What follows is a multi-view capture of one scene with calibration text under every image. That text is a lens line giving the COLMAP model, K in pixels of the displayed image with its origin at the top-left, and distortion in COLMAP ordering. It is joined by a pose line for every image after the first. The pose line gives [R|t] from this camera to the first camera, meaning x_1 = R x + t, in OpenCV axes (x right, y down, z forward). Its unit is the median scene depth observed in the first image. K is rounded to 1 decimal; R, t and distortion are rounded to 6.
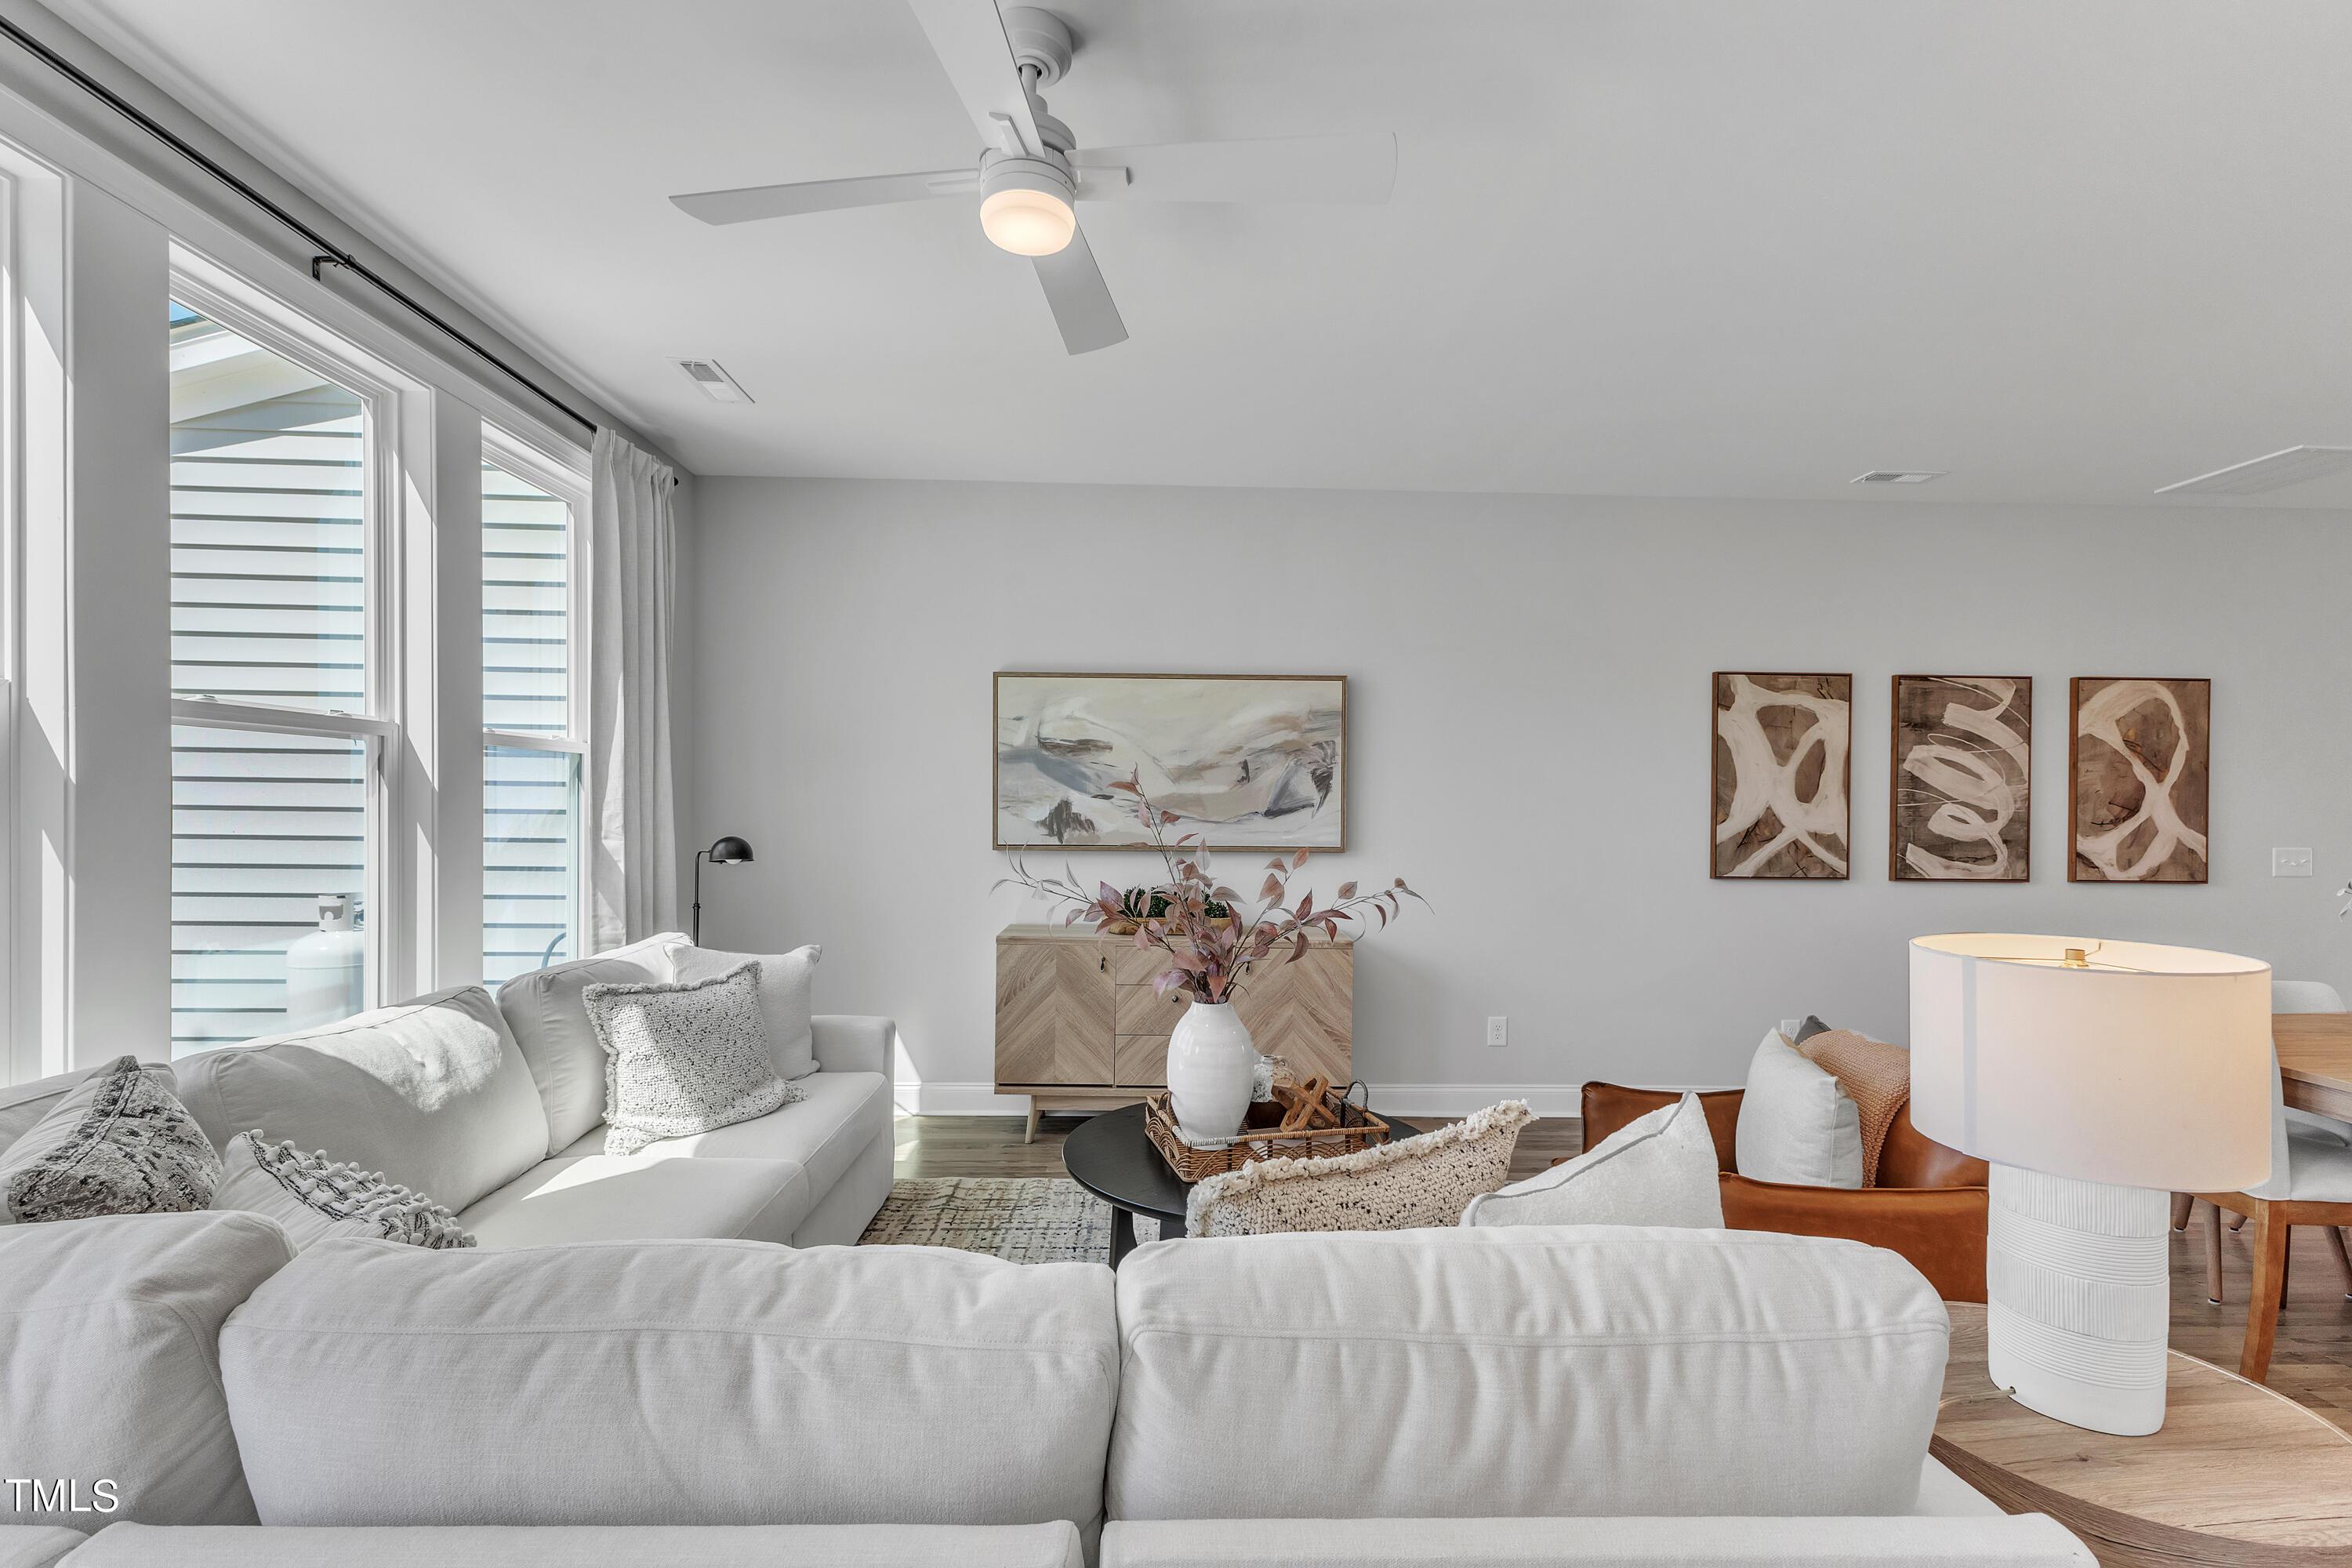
lens RADIAL K [[1039.0, 0, 1172.6], [0, 1039.0, 813.0], [0, 0, 1]] dist [0.010147, -0.002683]
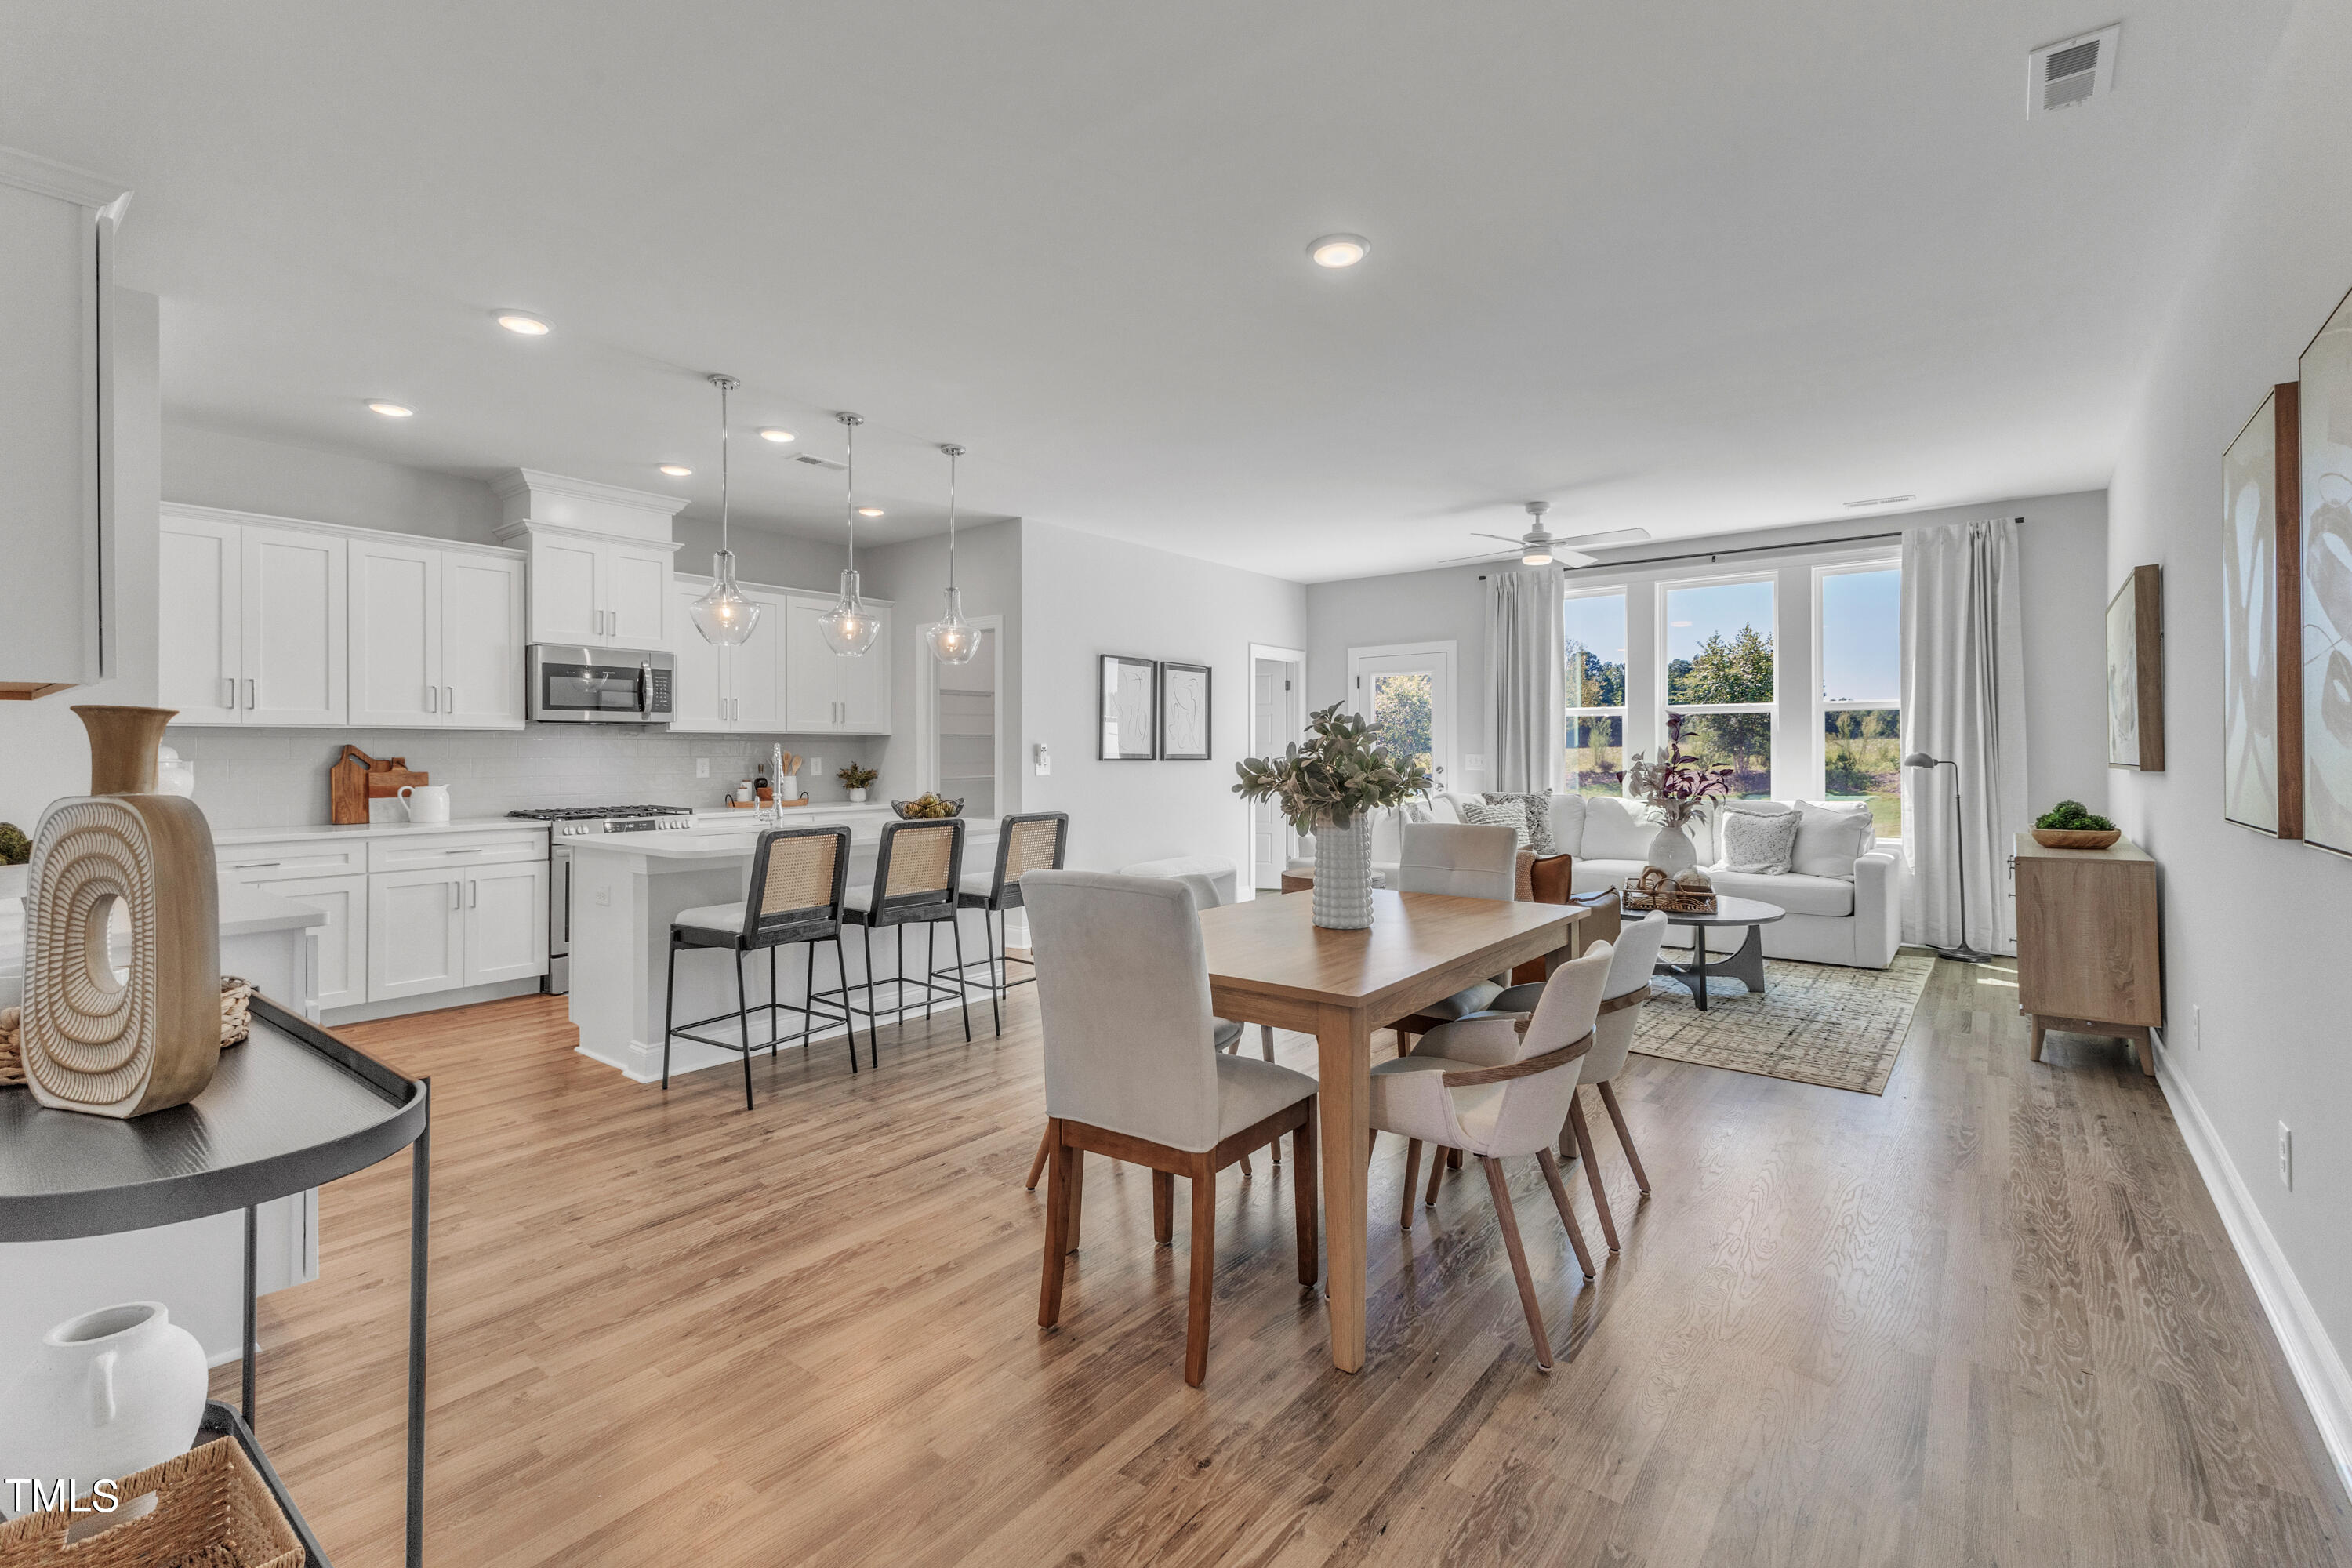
lens RADIAL K [[1039.0, 0, 1182.1], [0, 1039.0, 749.3], [0, 0, 1]] dist [0.010147, -0.002683]
pose [[-0.641328, -0.011522, -0.767180, 1.311944], [-0.010503, 0.999925, -0.006237, 0.033832], [0.767195, 0.004058, -0.641401, 0.931238]]
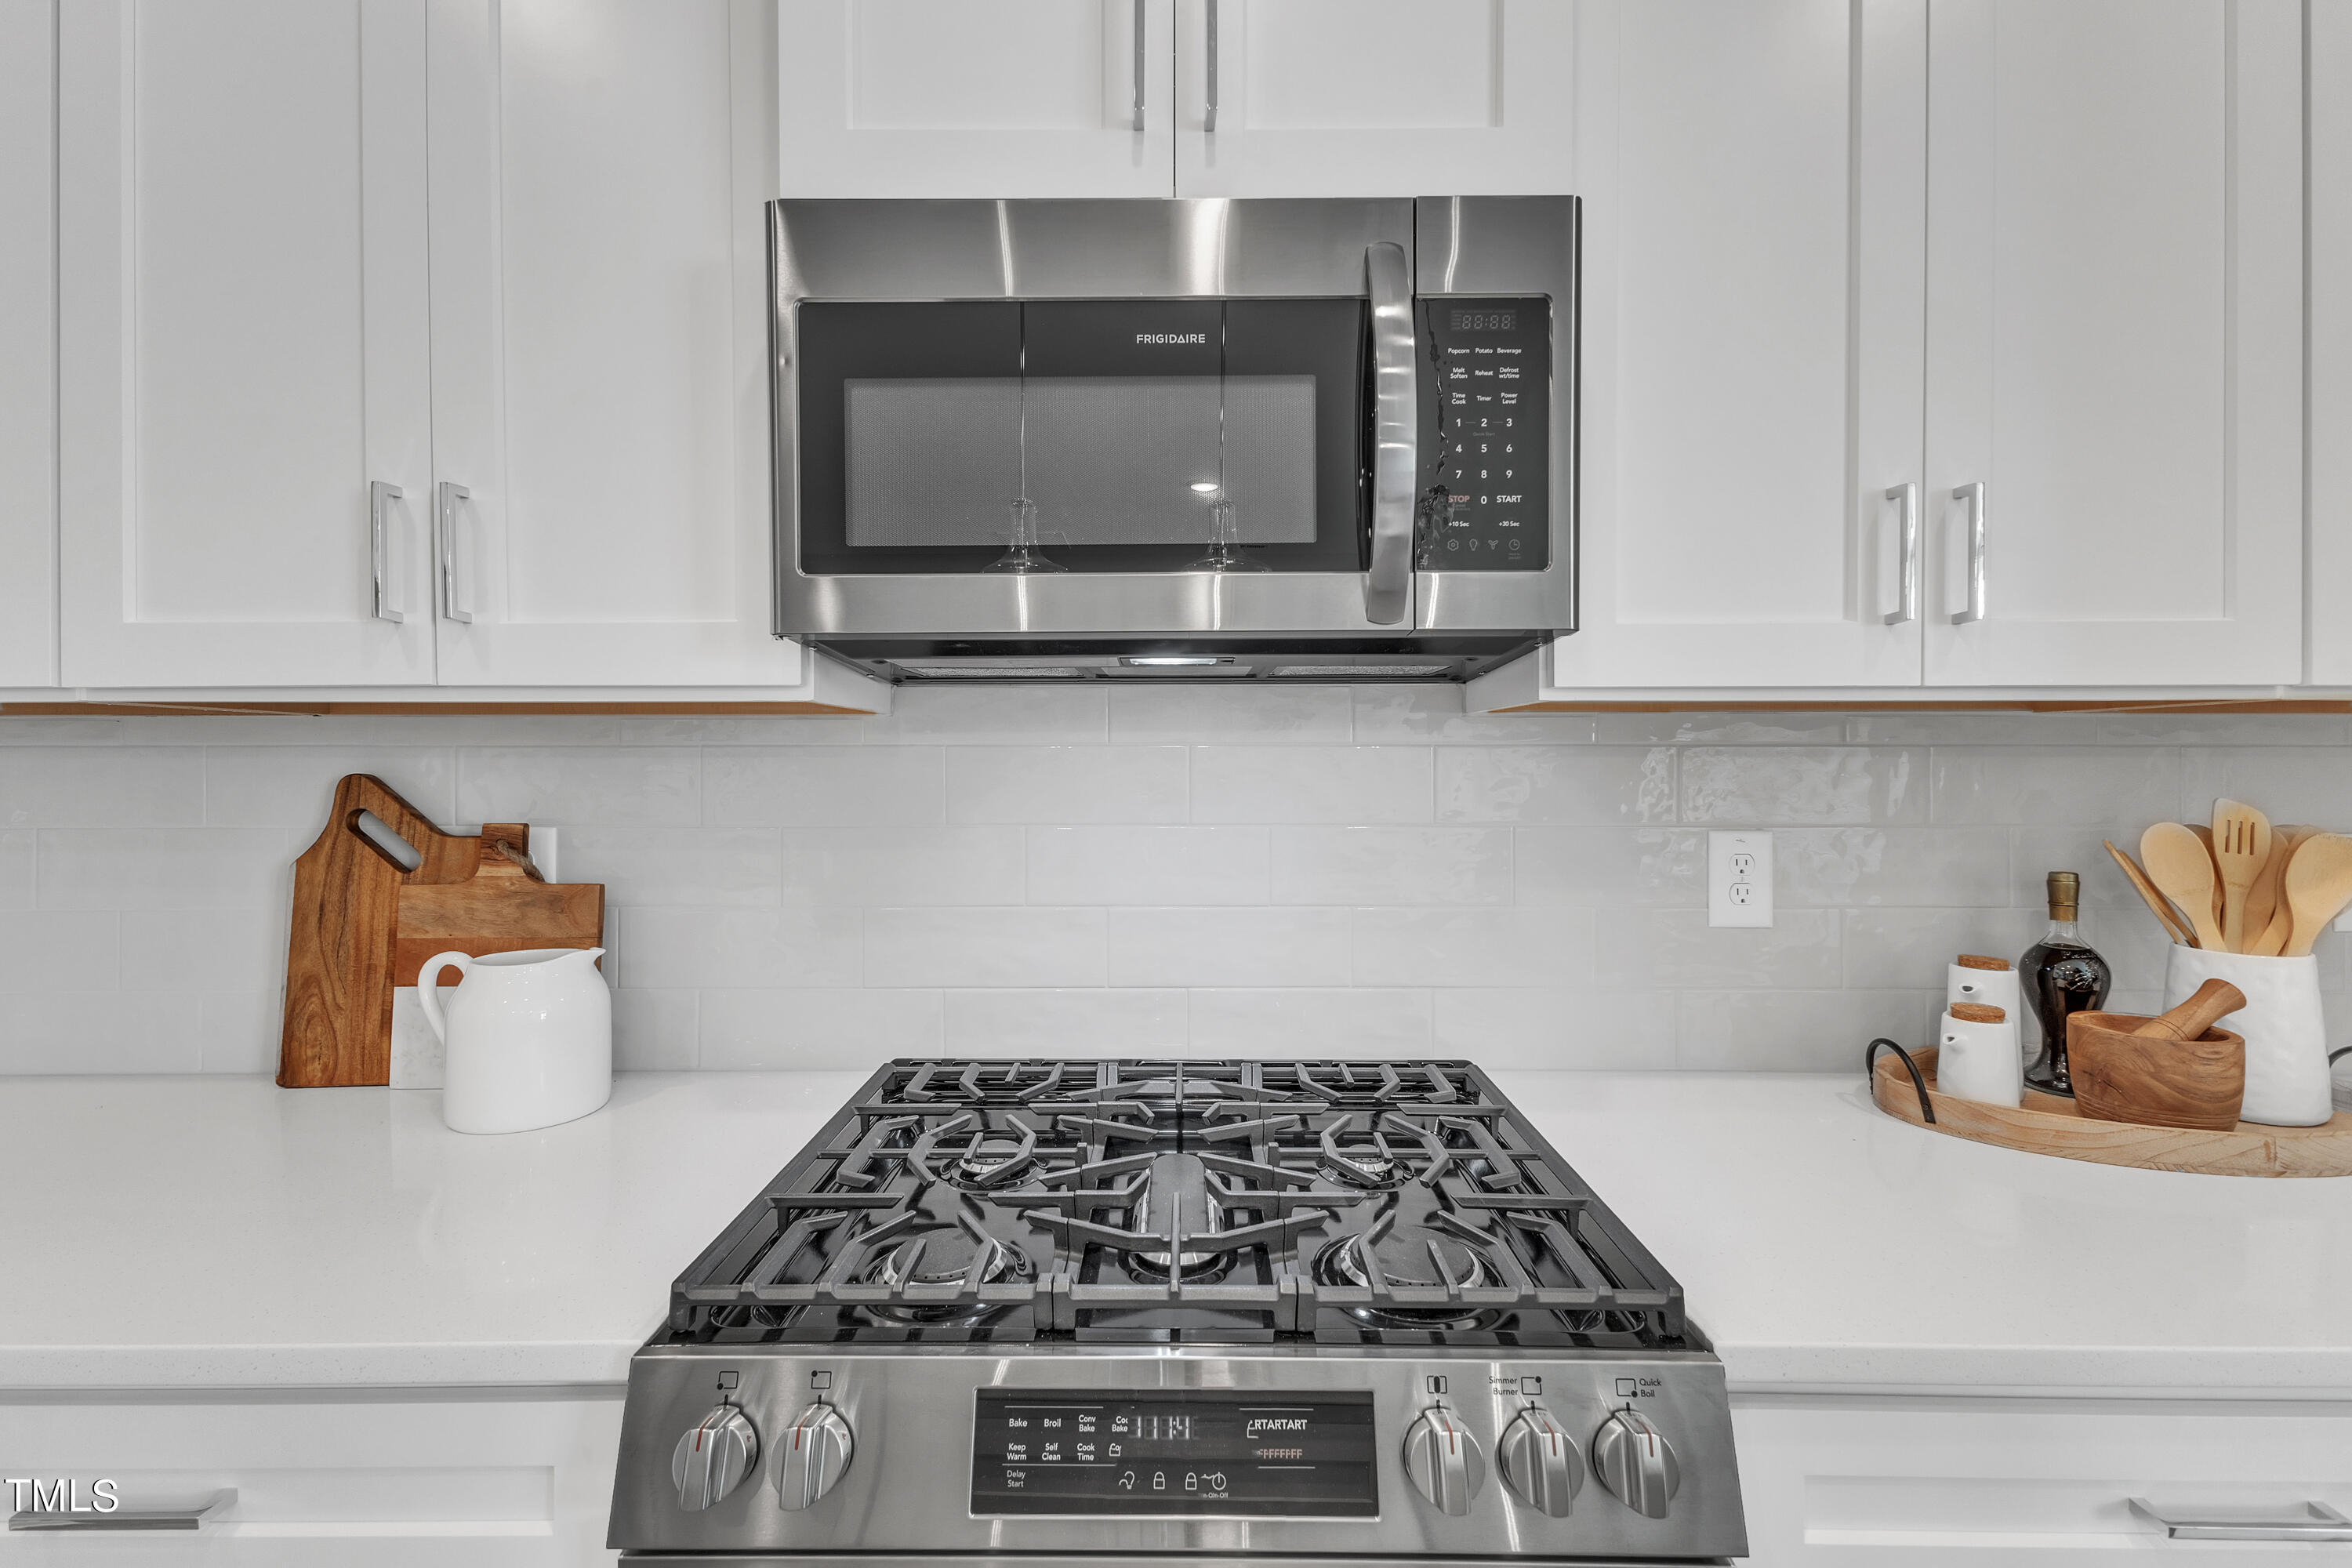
lens RADIAL K [[1039.0, 0, 1175.6], [0, 1039.0, 764.1], [0, 0, 1]] dist [0.010147, -0.002683]
pose [[-0.999261, -0.010462, 0.036982, 0.779828], [-0.010059, 0.999888, 0.011055, 0.022776], [-0.037094, 0.010675, -0.999255, -0.204193]]
